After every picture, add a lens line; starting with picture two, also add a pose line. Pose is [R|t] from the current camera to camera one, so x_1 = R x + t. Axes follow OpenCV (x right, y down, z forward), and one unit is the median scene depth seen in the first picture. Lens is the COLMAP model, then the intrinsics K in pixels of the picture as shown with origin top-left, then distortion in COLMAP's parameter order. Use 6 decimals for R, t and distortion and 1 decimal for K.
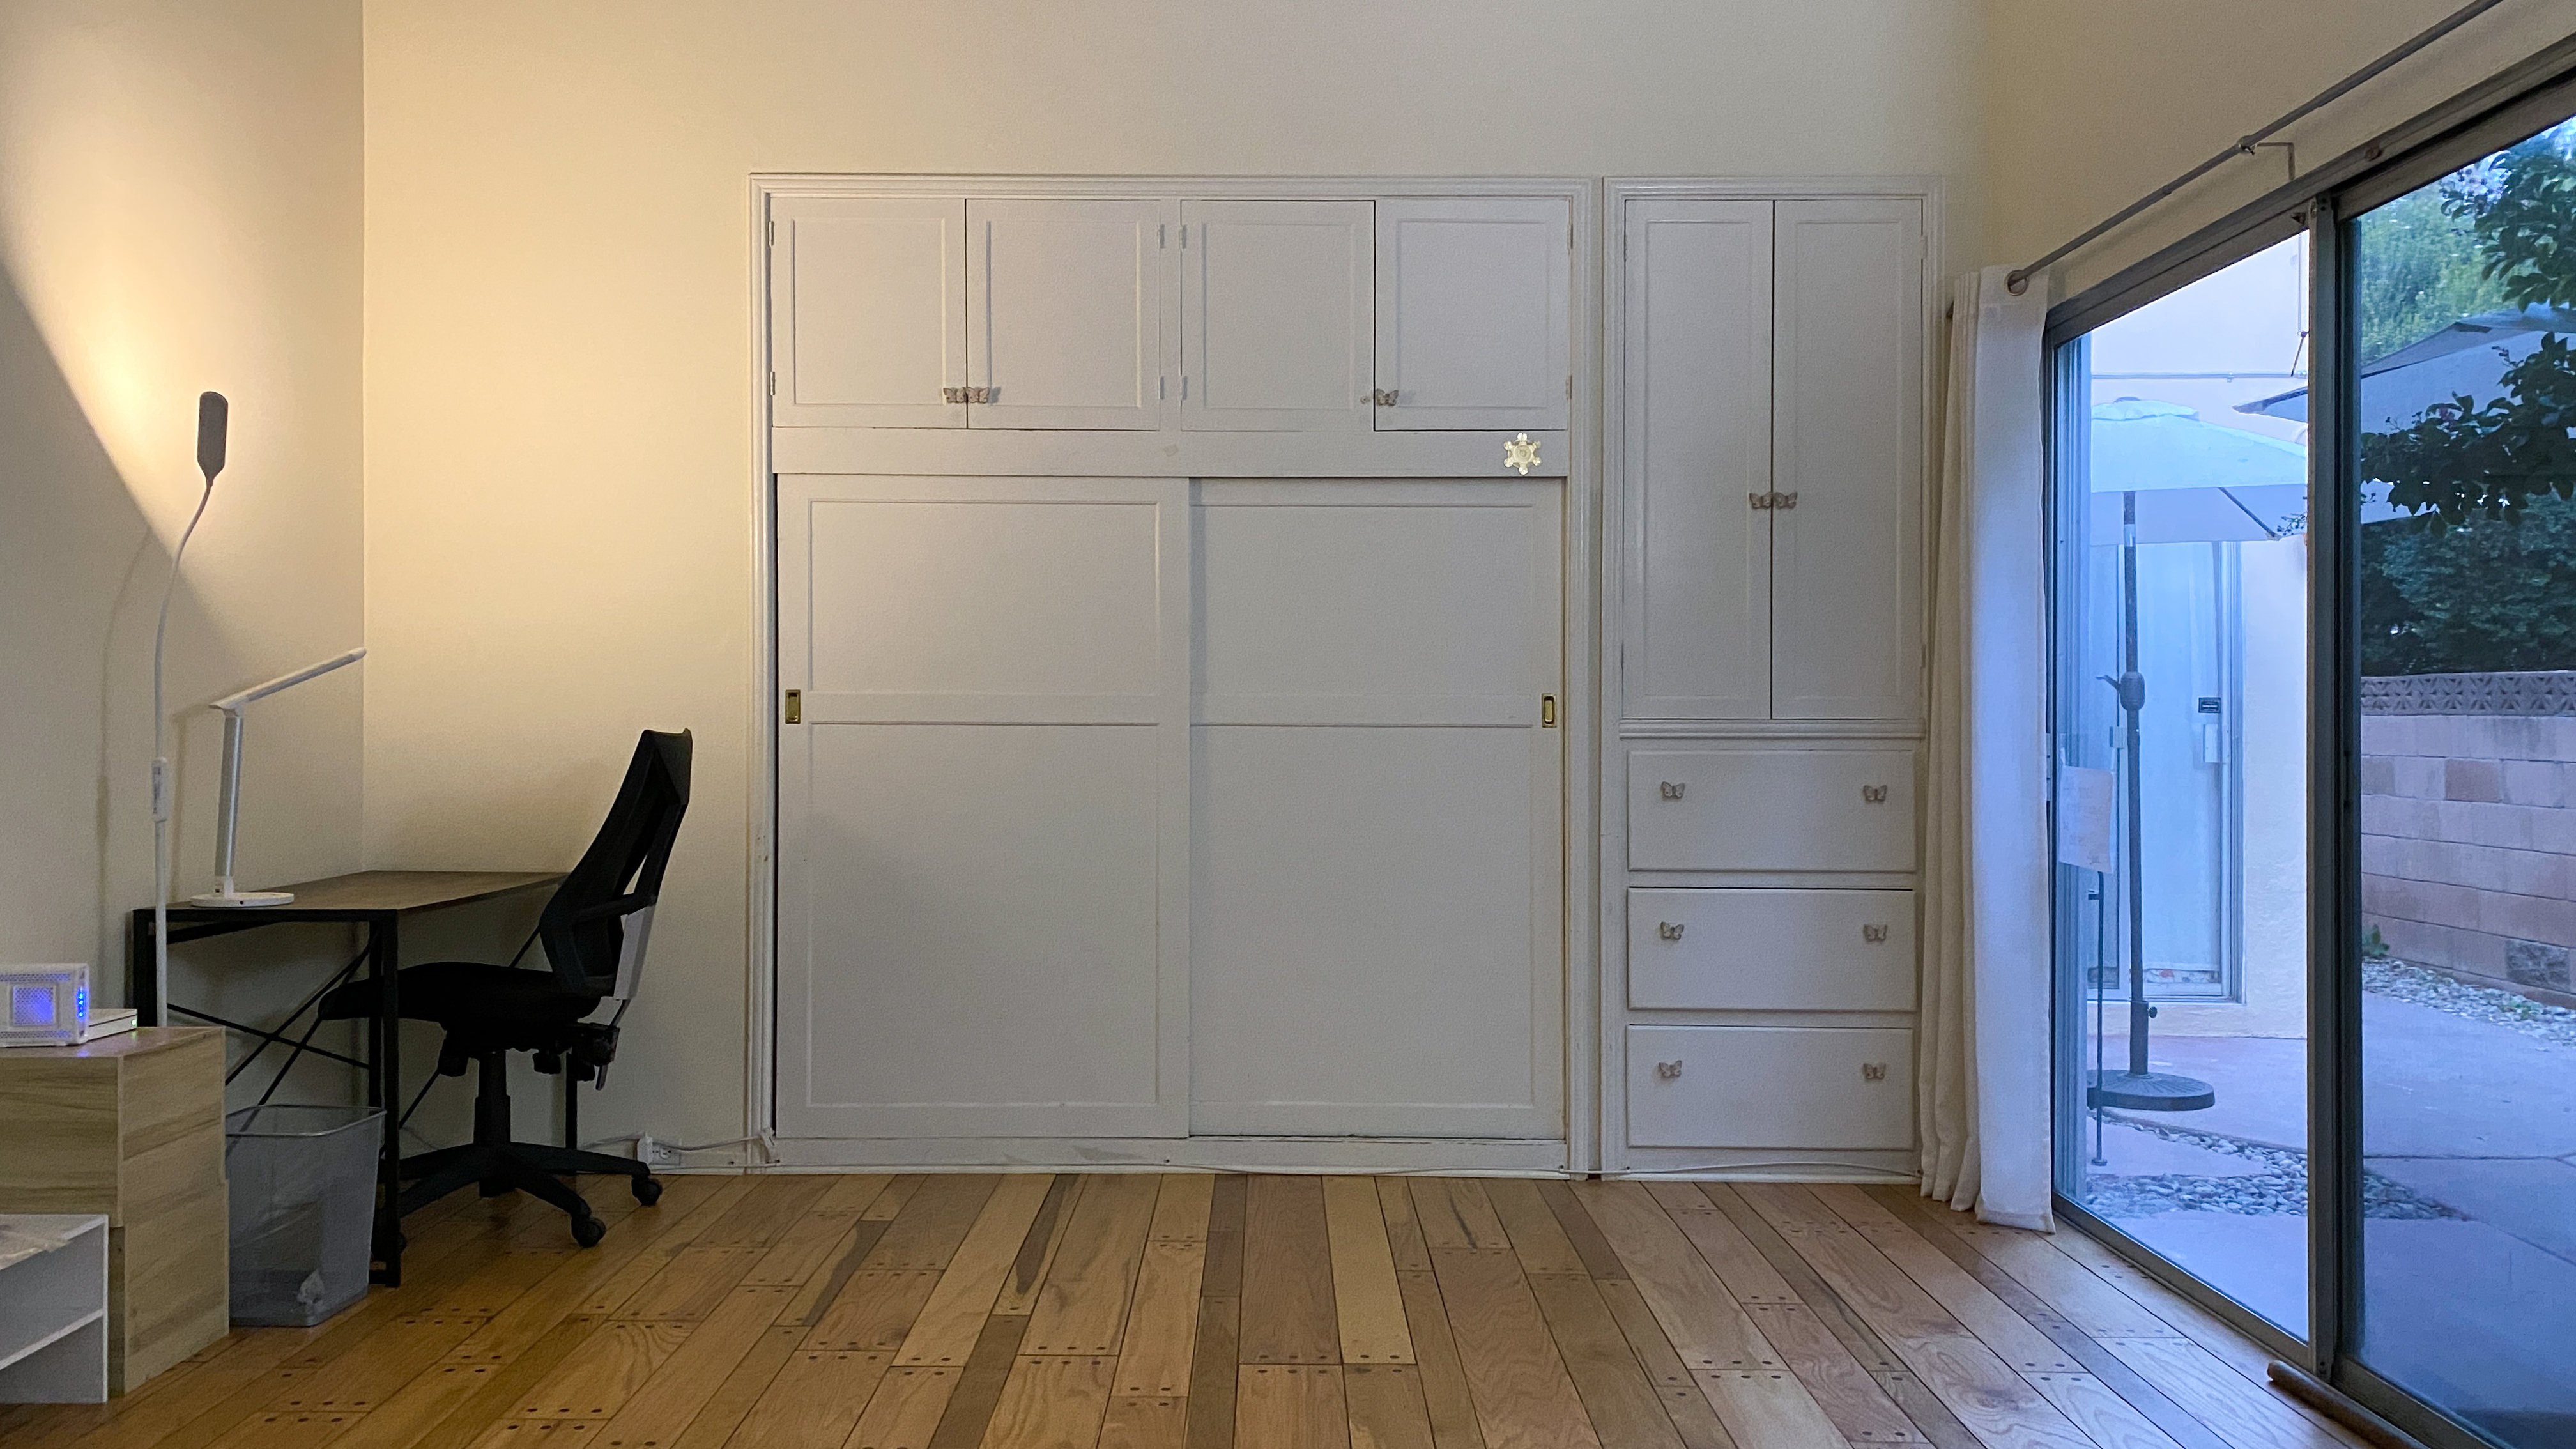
lens RADIAL K [[2005.9, 0, 1281.1], [0, 2005.9, 707.0], [0, 0, 1]] dist [0.139291, -0.196126]
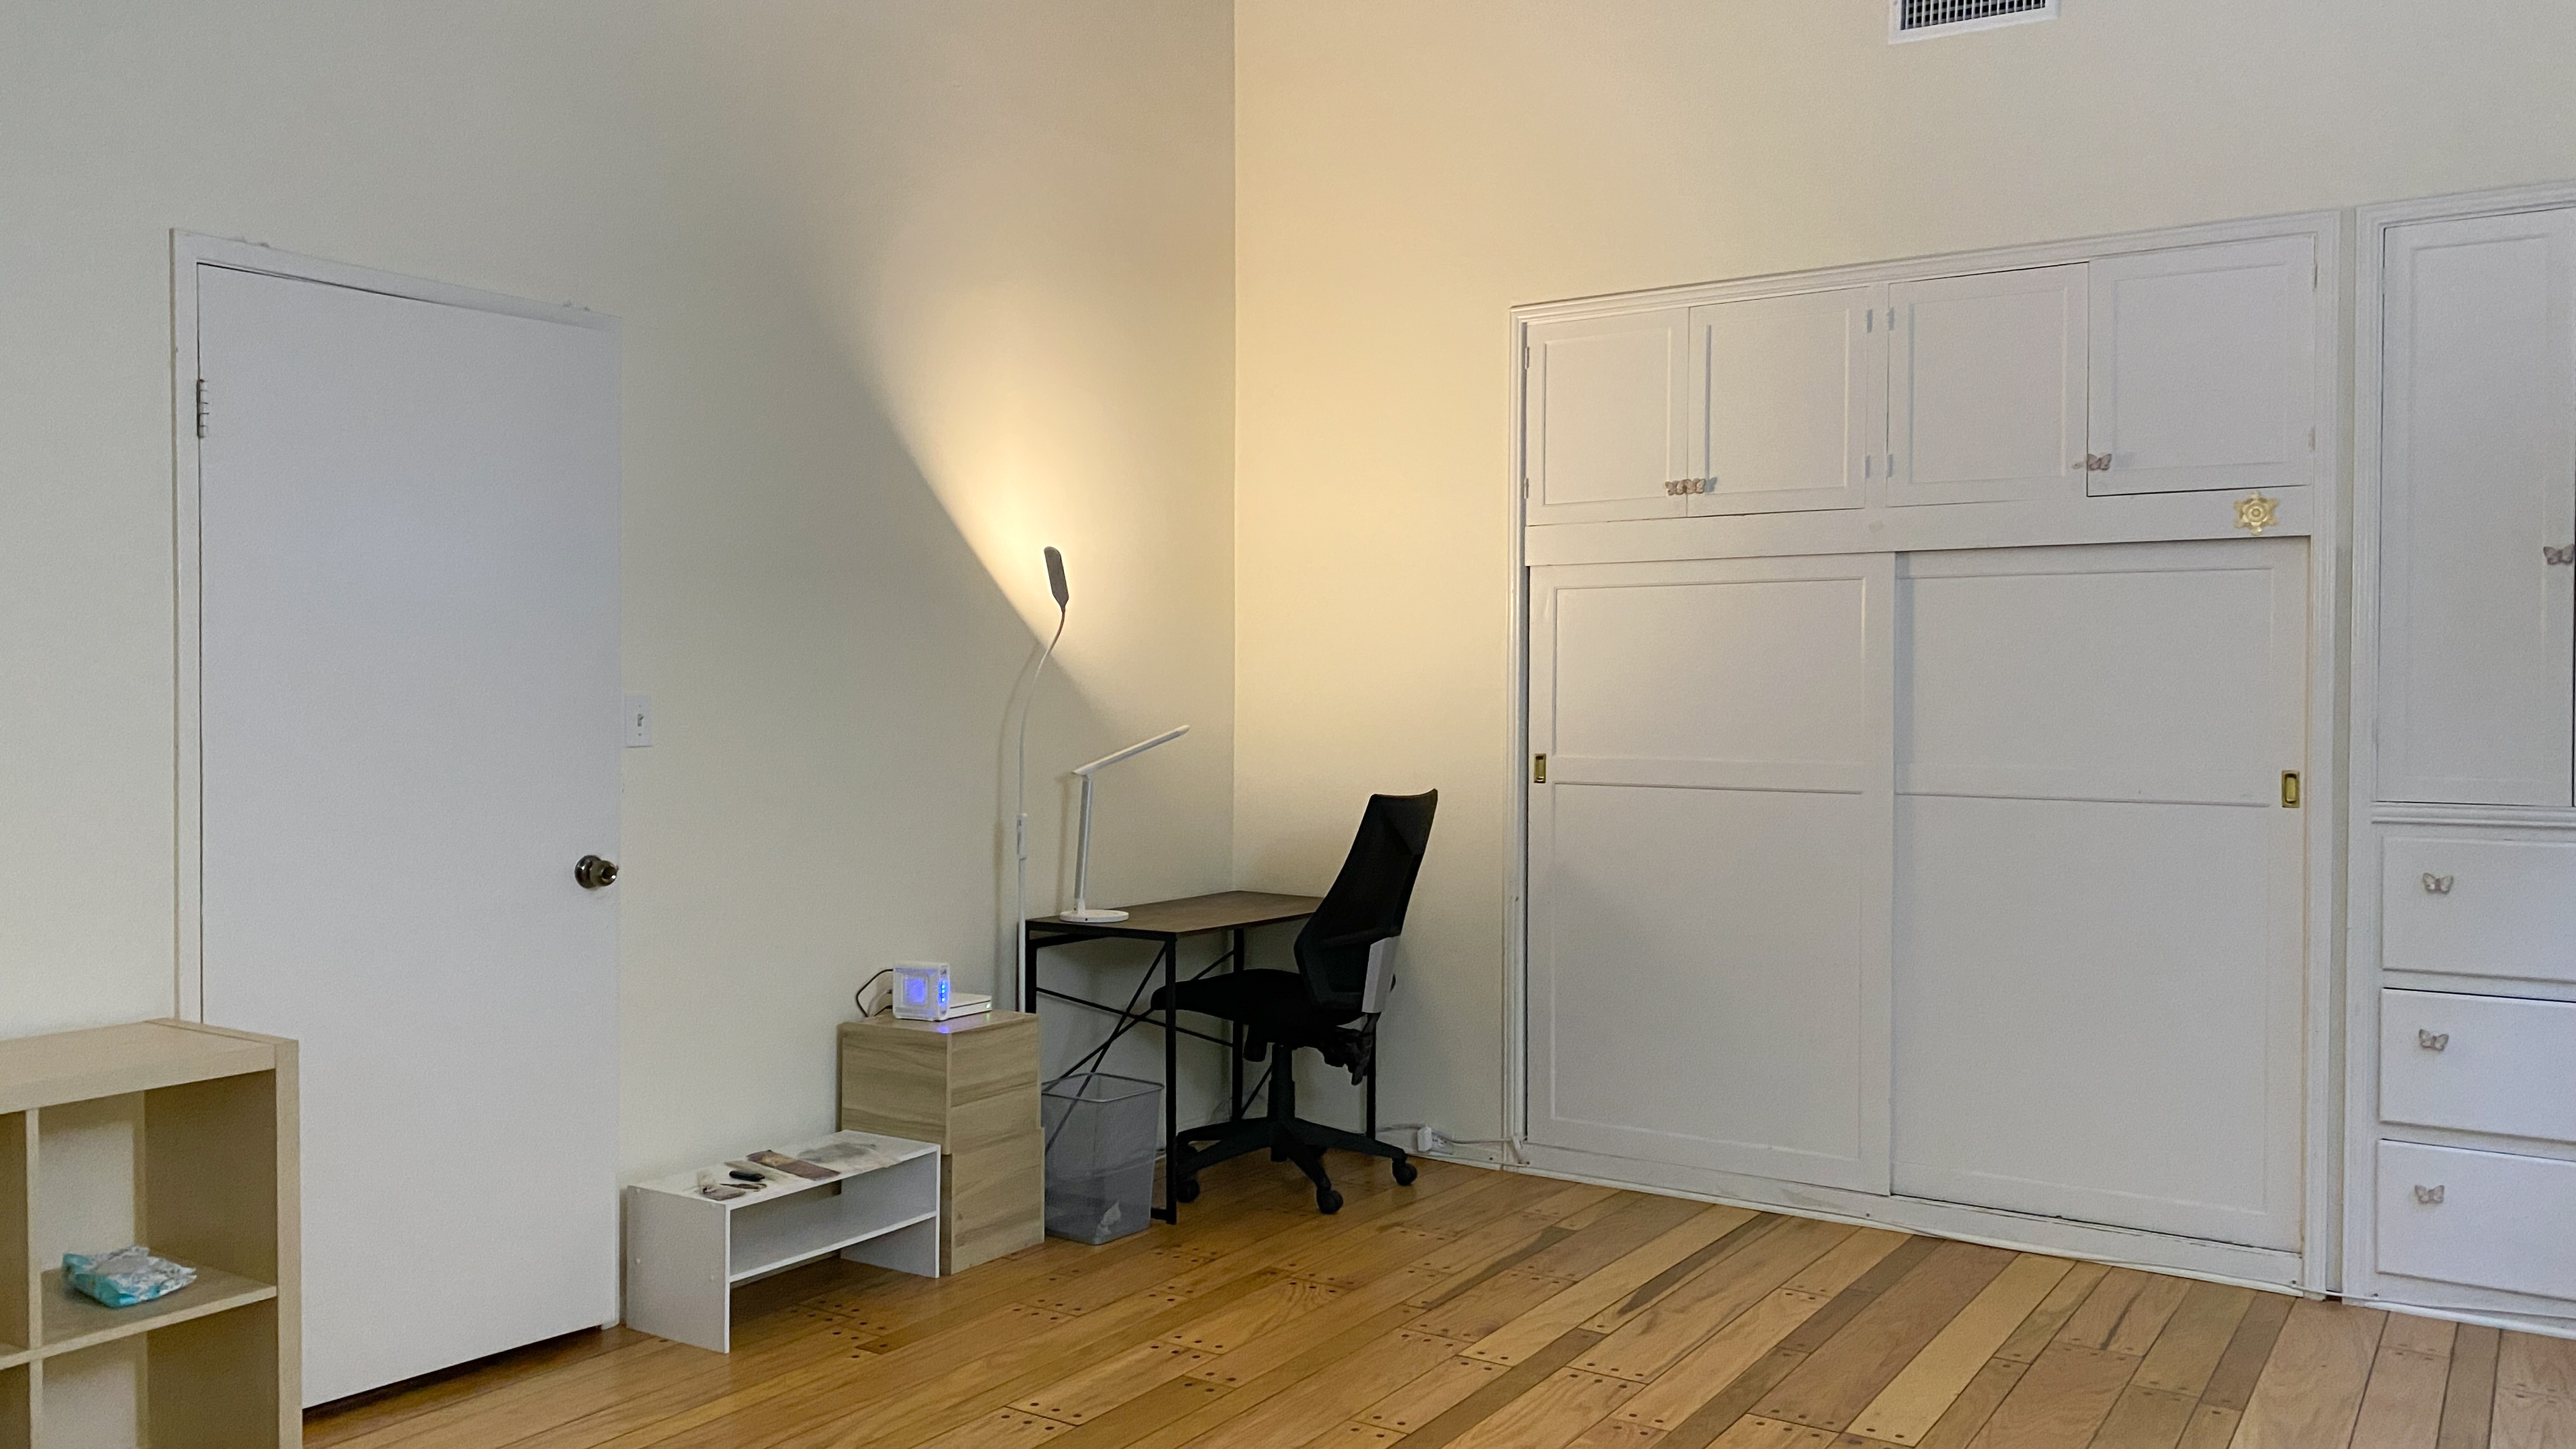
lens RADIAL K [[1954.1, 0, 1328.9], [0, 1954.1, 726.2], [0, 0, 1]] dist [0.036004, -0.005166]
pose [[0.849499, 0.008561, -0.527520, 0.239534], [-0.002336, 0.999920, 0.012465, -0.038059], [0.527584, -0.009357, 0.849451, -0.000157]]
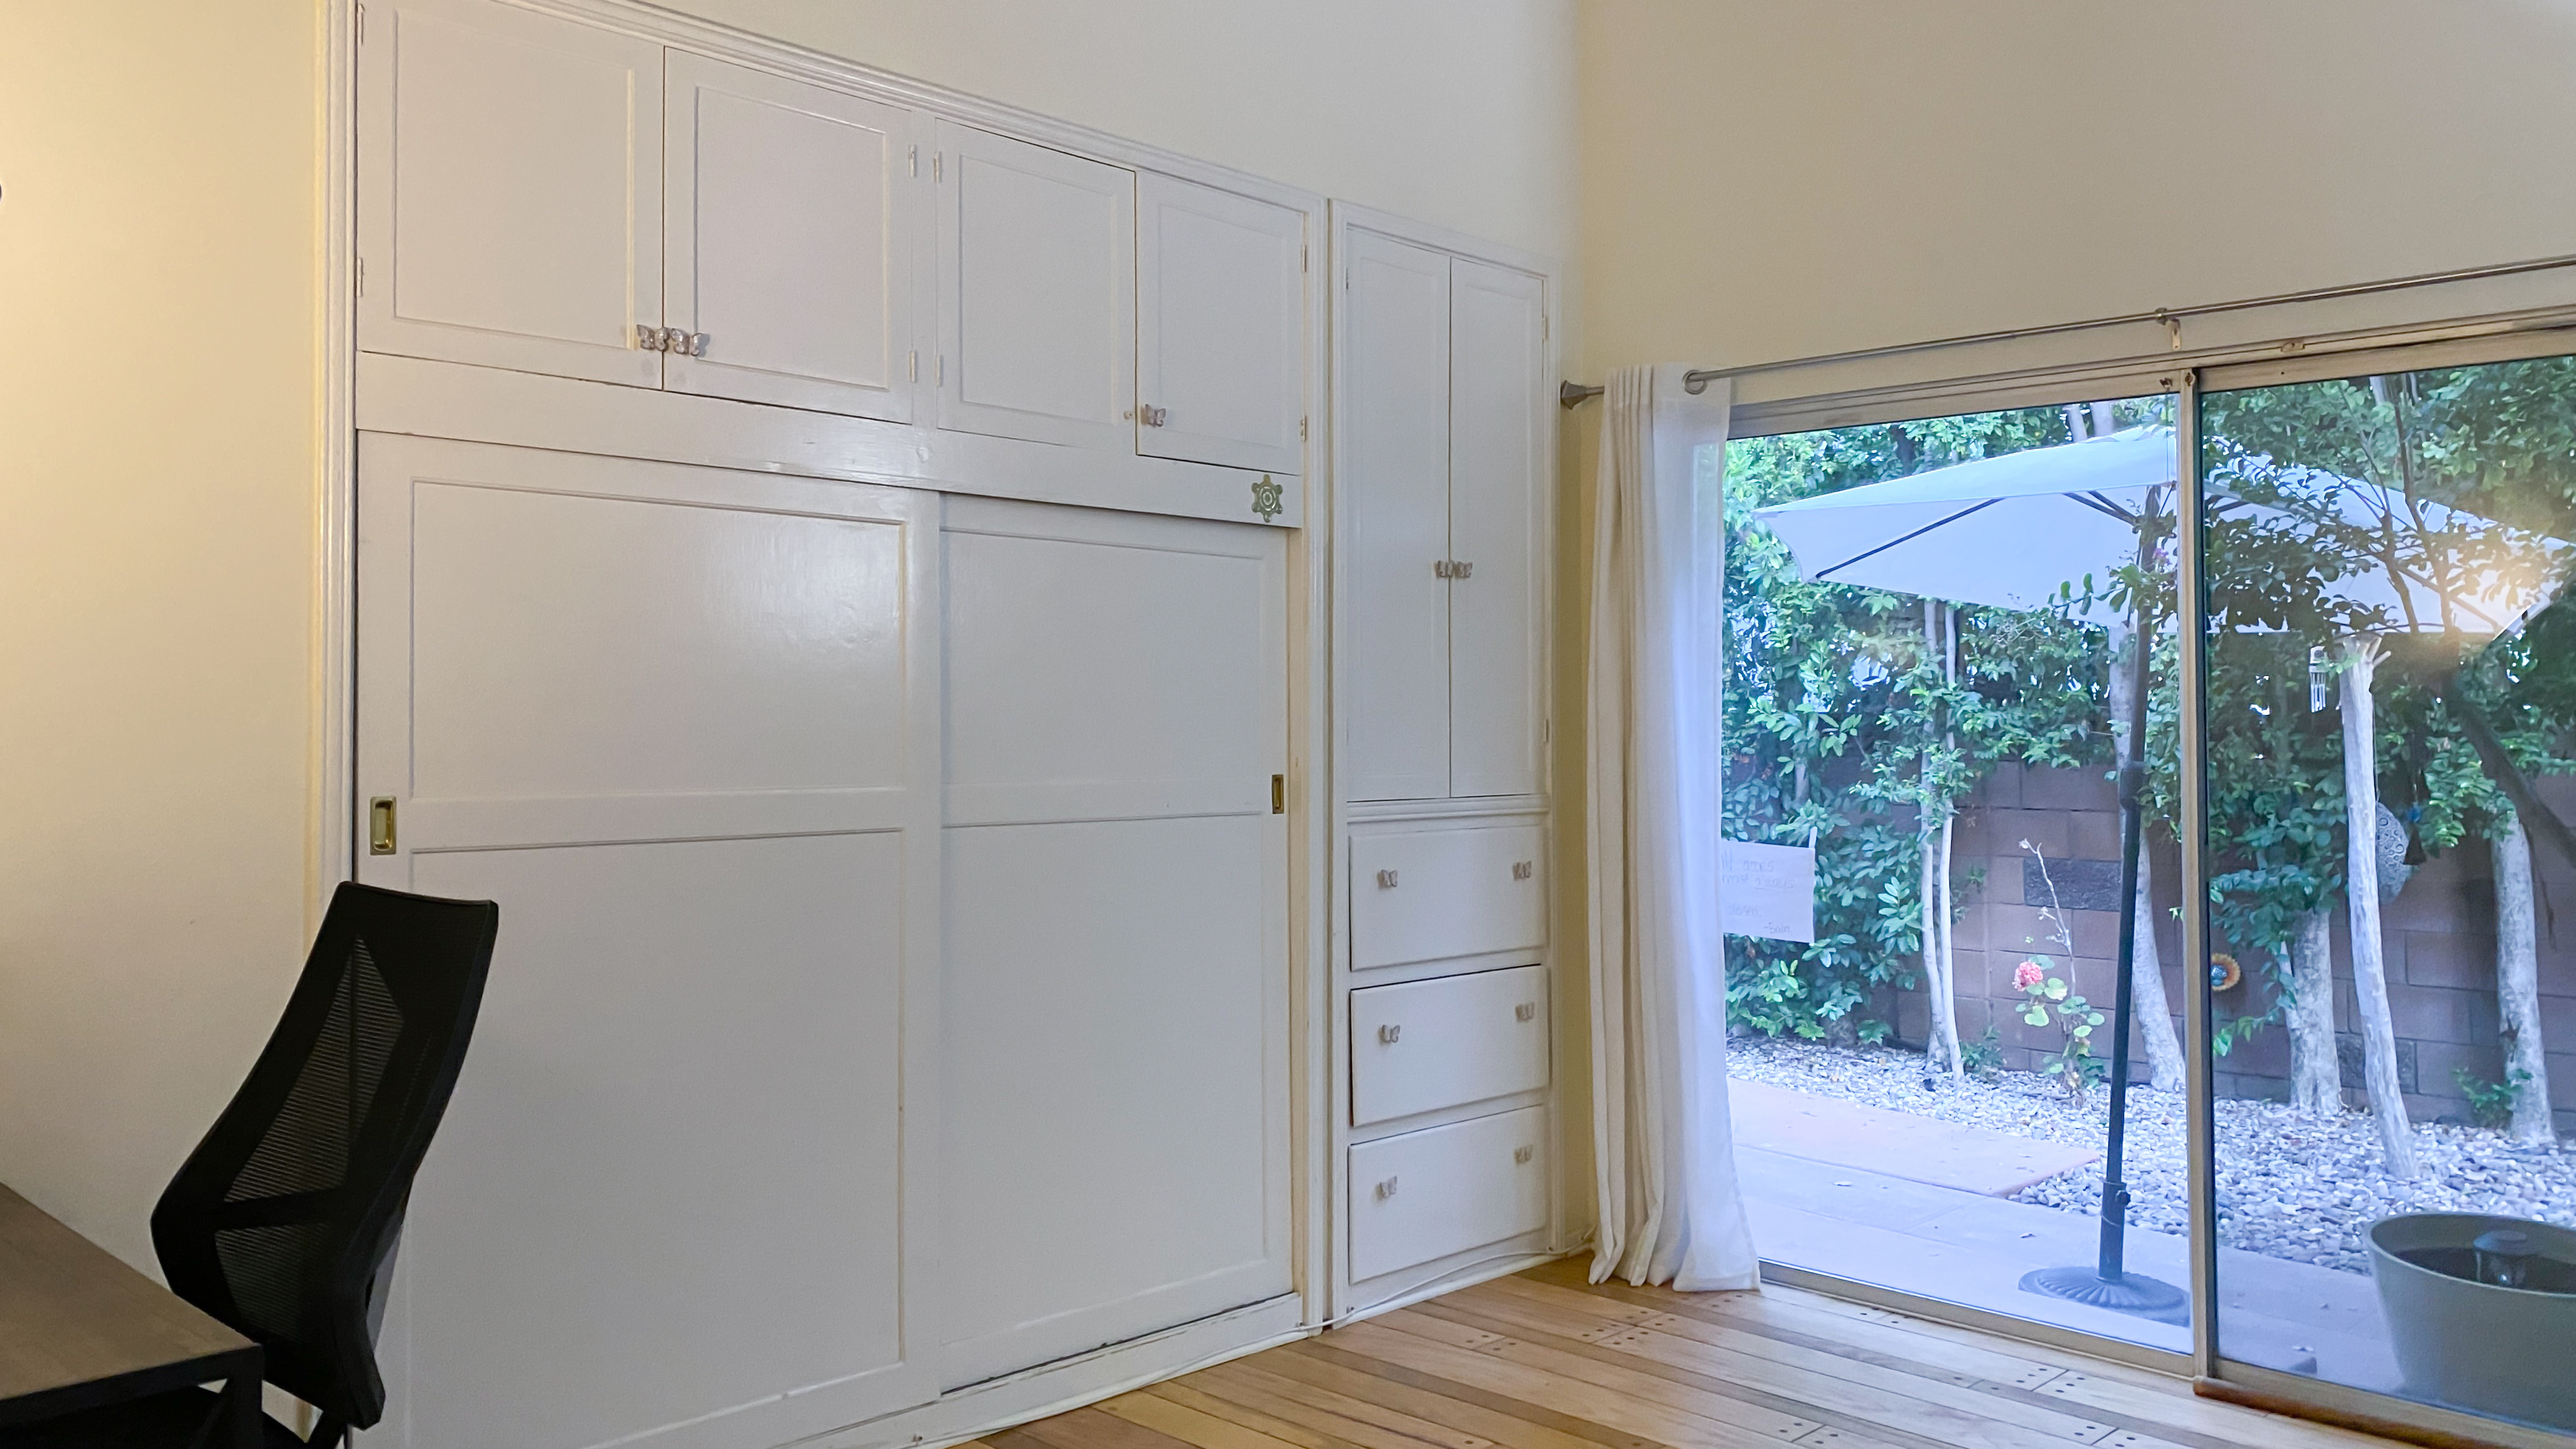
lens RADIAL K [[2003.6, 0, 1333.3], [0, 2003.6, 672.8], [0, 0, 1]] dist [0.134254, -0.002919]
pose [[0.694174, 0.017729, 0.719588, -0.484211], [-0.005650, 0.999800, -0.019181, -0.034777], [-0.719785, 0.009249, 0.694136, 0.386492]]
